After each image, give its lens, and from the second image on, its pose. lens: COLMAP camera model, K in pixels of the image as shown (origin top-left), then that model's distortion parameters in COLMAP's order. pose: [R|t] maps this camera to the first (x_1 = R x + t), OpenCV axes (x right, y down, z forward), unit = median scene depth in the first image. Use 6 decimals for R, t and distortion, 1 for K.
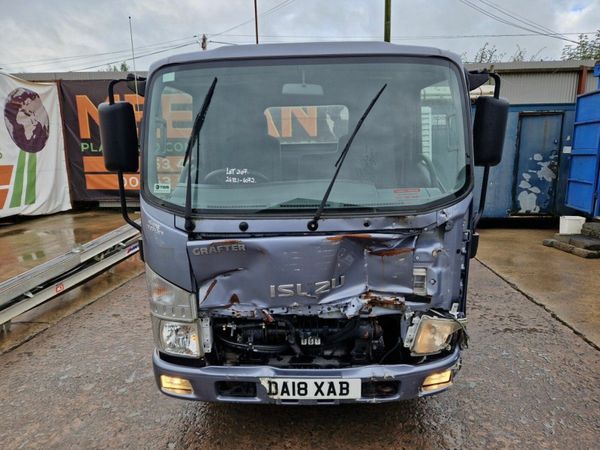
lens RADIAL K [[401.2, 0, 299.0], [0, 401.2, 226.8], [0, 0, 1]] dist [0.060778, -0.051158]
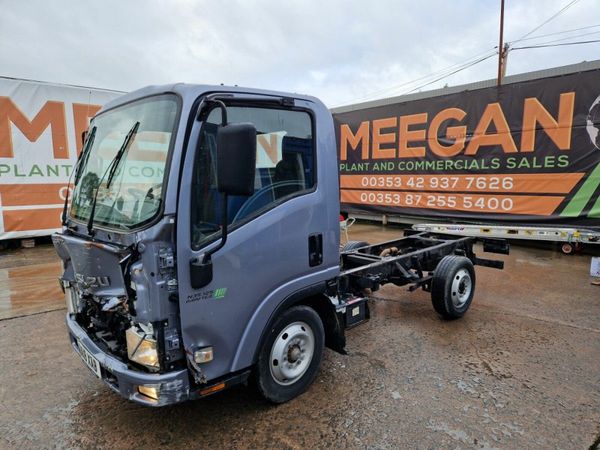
lens RADIAL K [[401.2, 0, 301.7], [0, 401.2, 225.3], [0, 0, 1]] dist [0.060778, -0.051158]
pose [[0.690472, 0.096940, -0.716834, 0.259974], [-0.127962, 0.991720, 0.010858, -0.022998], [0.711951, 0.084230, 0.697159, 0.100354]]
